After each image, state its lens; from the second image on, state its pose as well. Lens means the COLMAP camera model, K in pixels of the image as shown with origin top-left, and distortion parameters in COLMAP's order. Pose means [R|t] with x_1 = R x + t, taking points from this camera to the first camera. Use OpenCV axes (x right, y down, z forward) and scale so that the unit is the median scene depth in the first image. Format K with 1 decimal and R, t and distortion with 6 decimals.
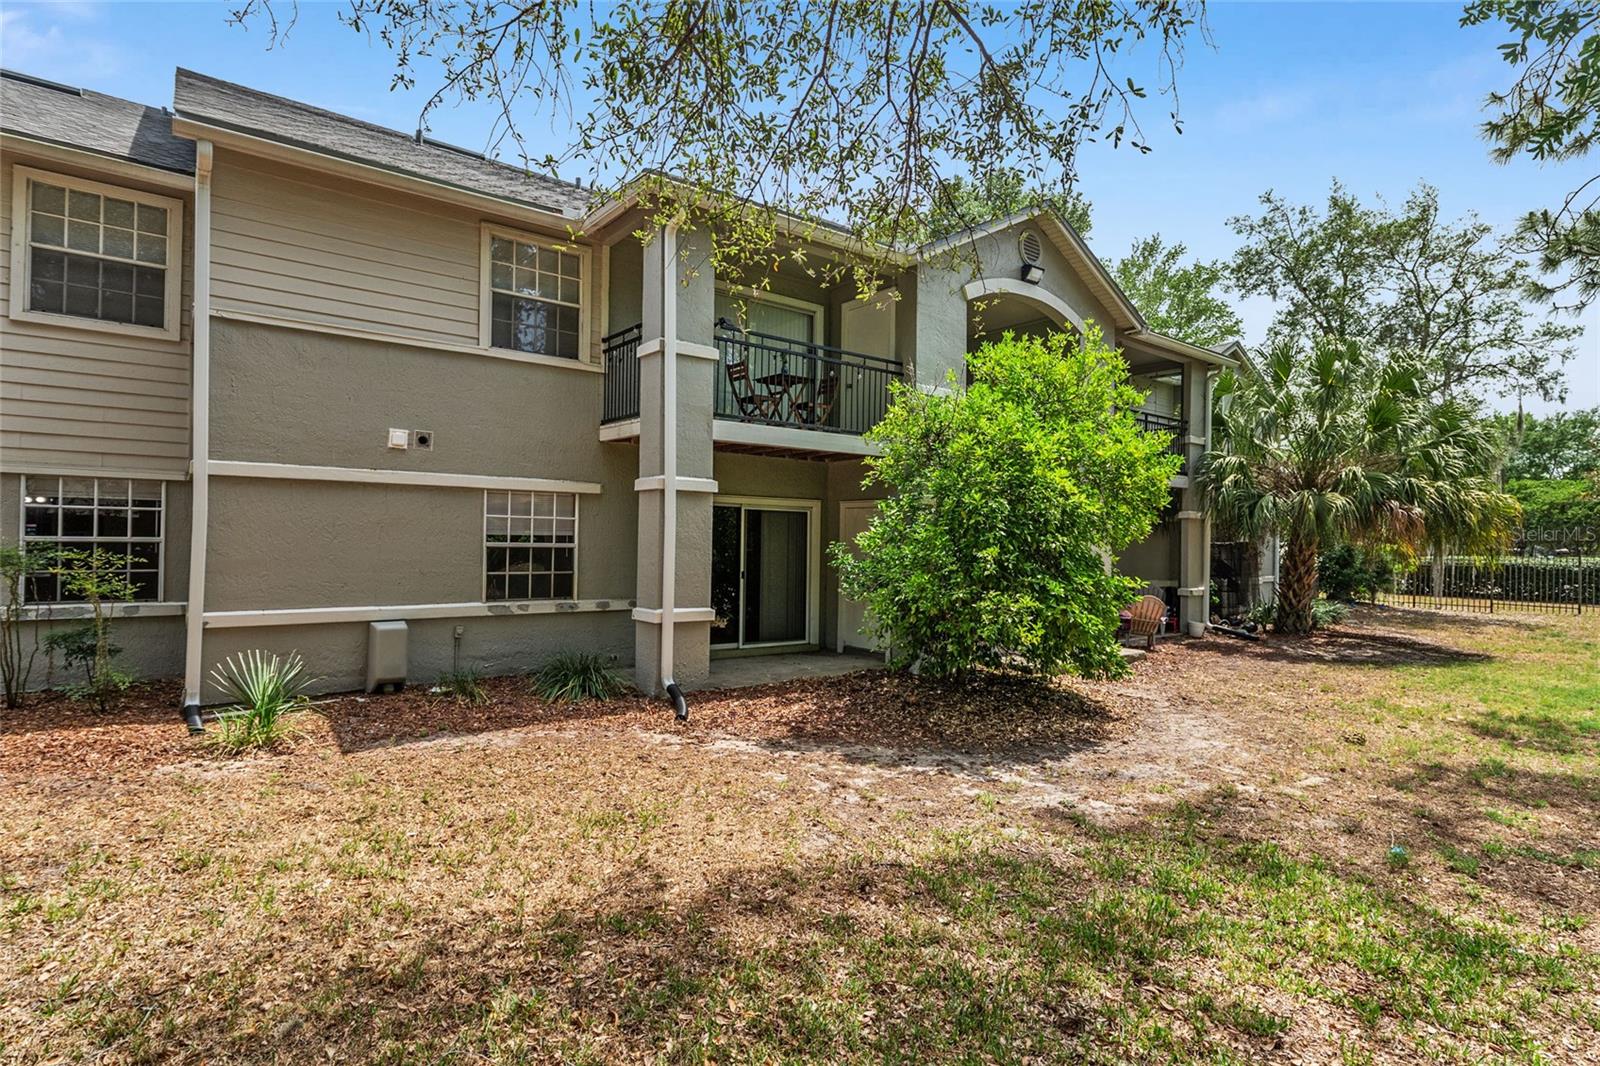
lens RADIAL K [[810.8, 0, 794.6], [0, 810.8, 543.4], [0, 0, 1]] dist [0.002847, 0.000802]
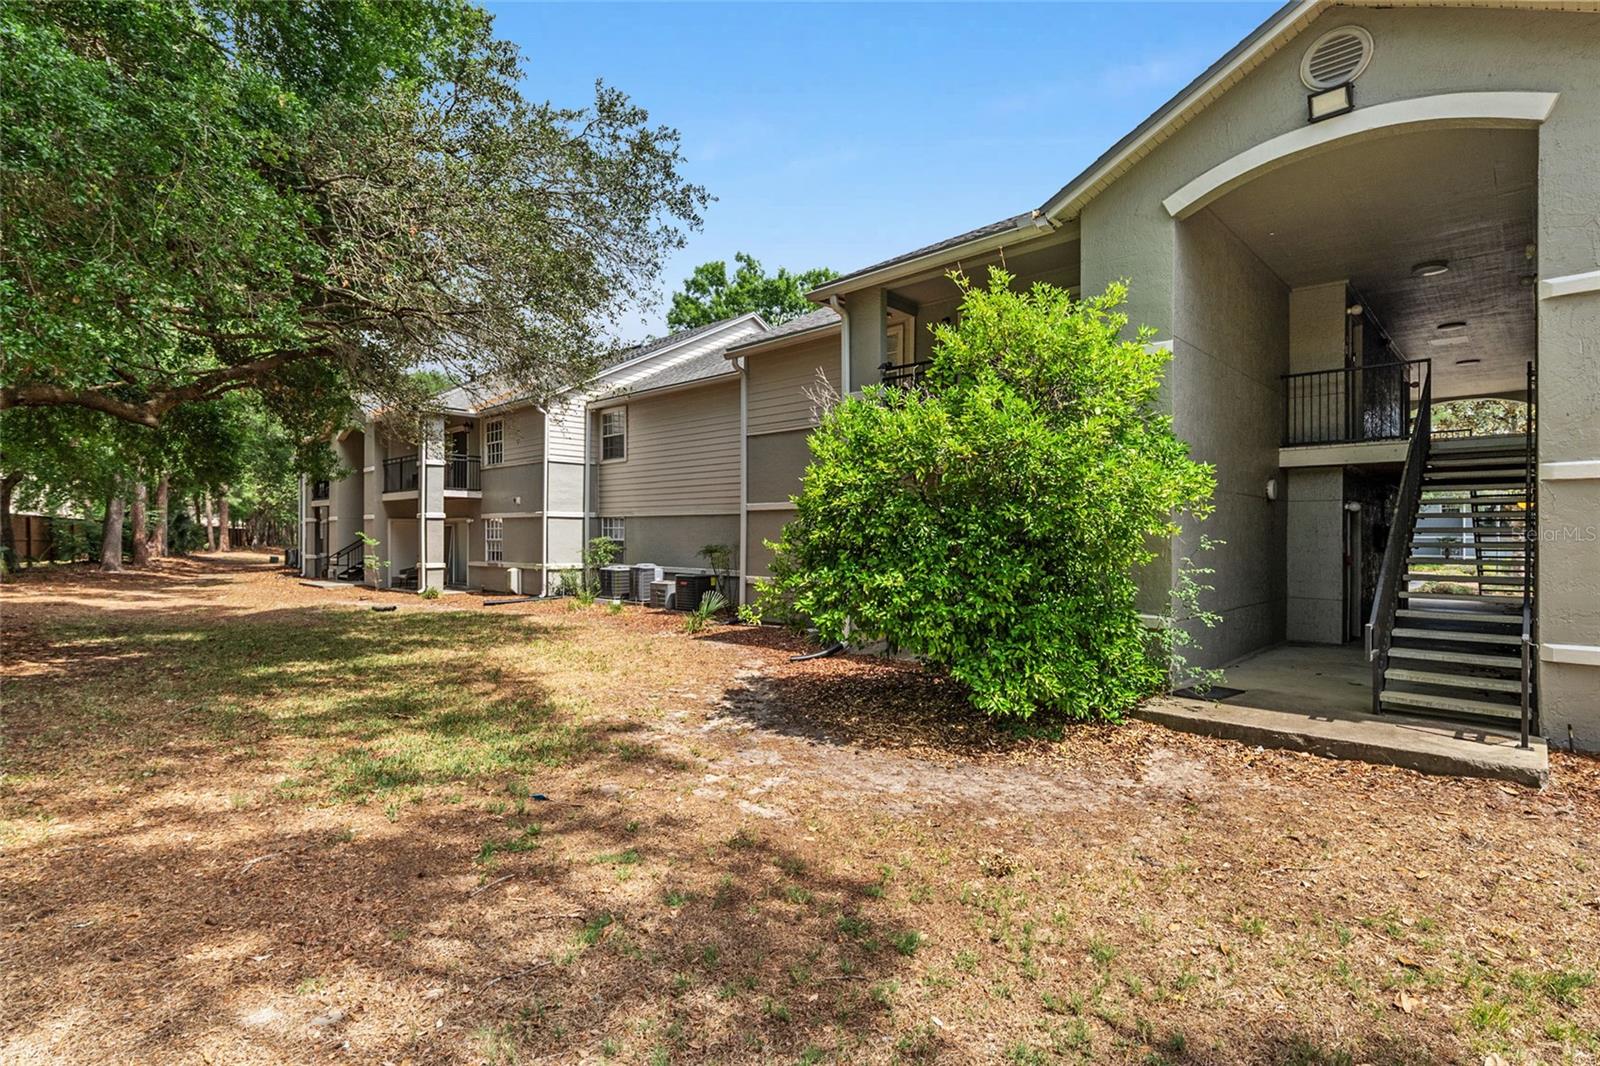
lens RADIAL K [[783.5, 0, 804.6], [0, 783.5, 515.7], [0, 0, 1]] dist [-0.002021, -0.000761]
pose [[0.155617, -0.041836, -0.986931, 1.626714], [-0.014148, 0.998906, -0.044575, 0.022583], [0.987716, 0.020899, 0.154855, 1.012540]]
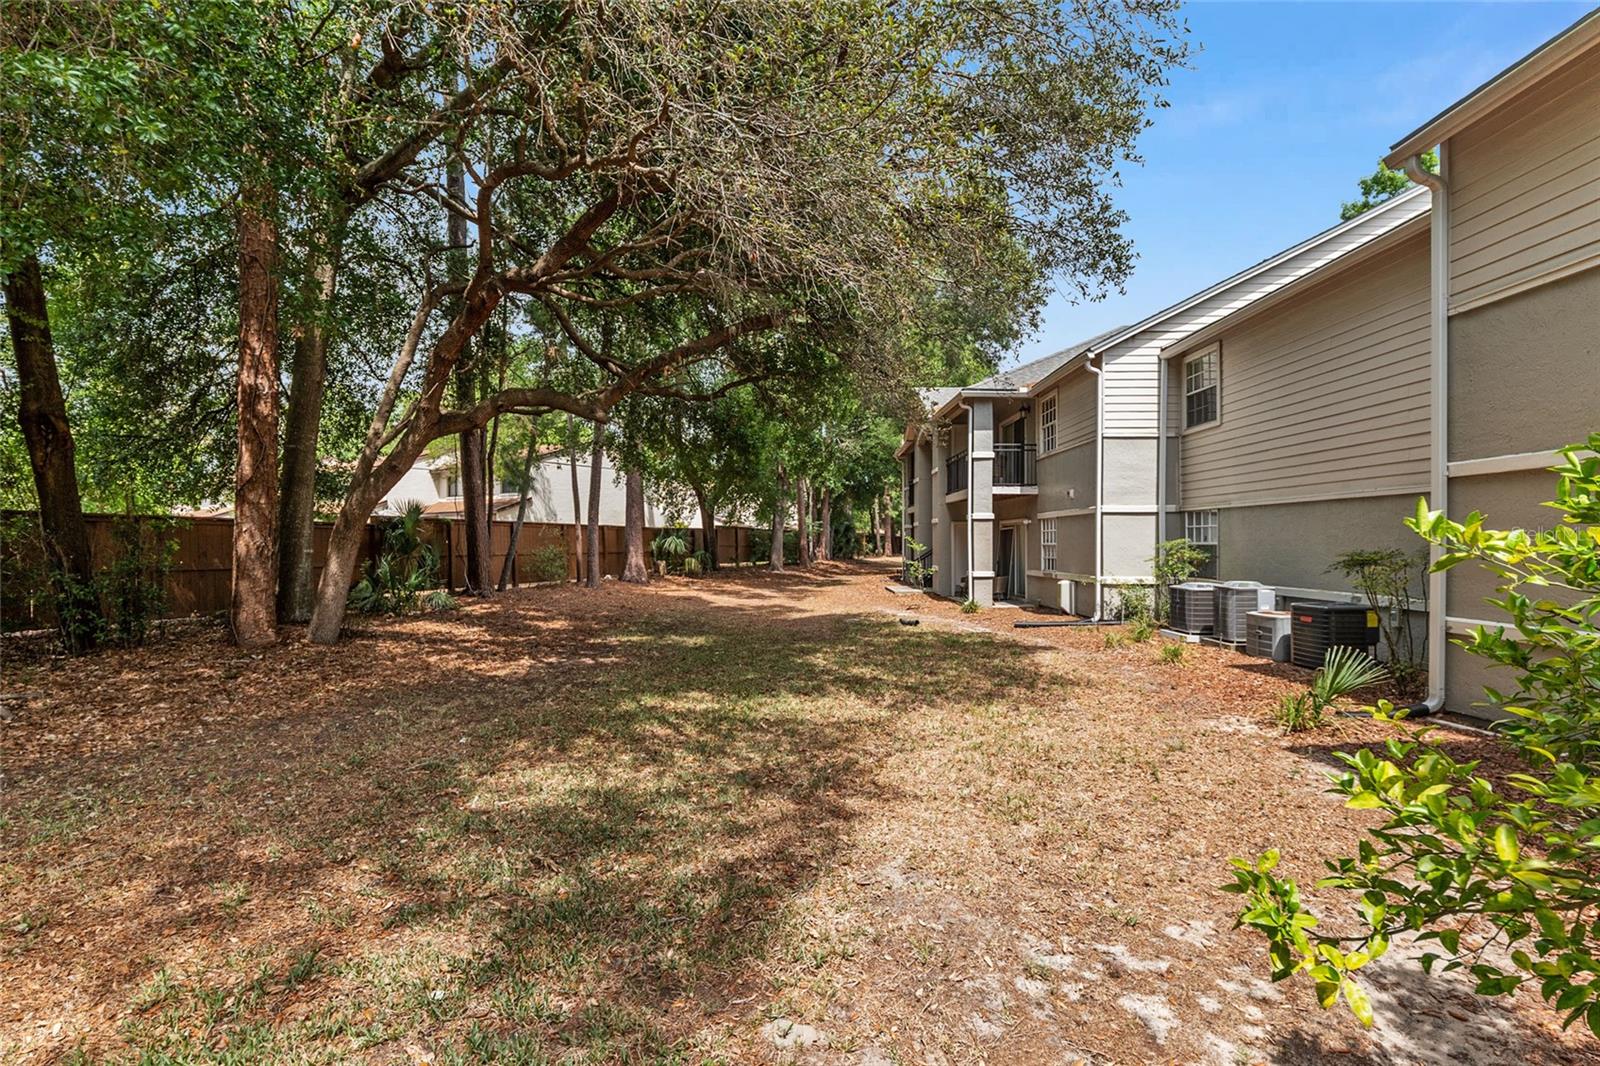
lens RADIAL K [[747.5, 0, 791.7], [0, 747.5, 548.3], [0, 0, 1]] dist [-0.000046, 0.000149]
pose [[-0.619920, -0.008707, -0.784617, 0.594940], [-0.017535, 0.999842, 0.002759, 0.016452], [0.784469, 0.015468, -0.619975, 1.143263]]
